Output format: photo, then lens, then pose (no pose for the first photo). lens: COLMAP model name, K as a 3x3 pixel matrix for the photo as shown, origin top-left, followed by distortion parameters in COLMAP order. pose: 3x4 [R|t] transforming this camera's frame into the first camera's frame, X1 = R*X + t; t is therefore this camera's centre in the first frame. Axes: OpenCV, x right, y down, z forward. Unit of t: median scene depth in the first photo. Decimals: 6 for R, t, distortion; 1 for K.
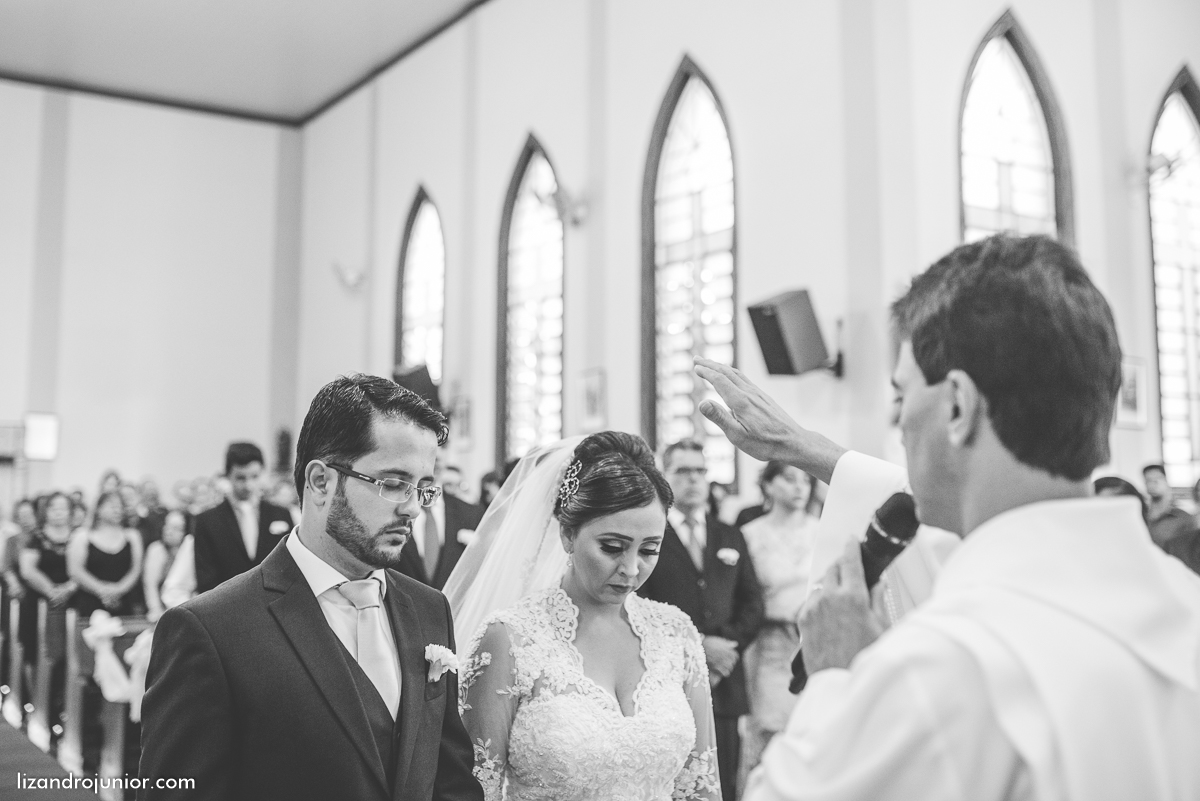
lens RADIAL K [[1296.2, 0, 623.9], [0, 1296.2, 352.5], [0, 0, 1]] dist [-0.036494, 0.006307]
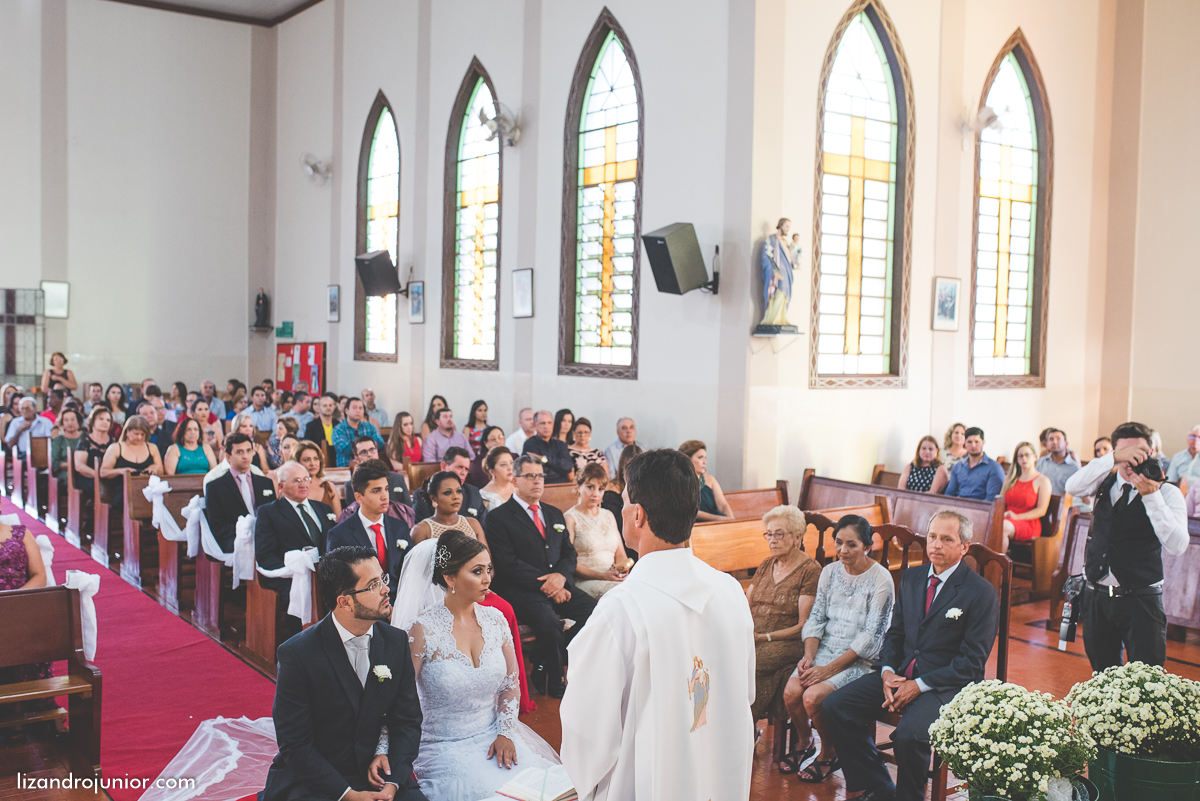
lens RADIAL K [[1197.6, 0, 600.2], [0, 1197.6, 382.3], [0, 0, 1]] dist [-0.008837, 0.001770]
pose [[0.999072, 0.021951, 0.037066, 0.009351], [-0.027694, 0.986348, 0.162330, -0.069302], [-0.032996, -0.163206, 0.986040, -0.151059]]
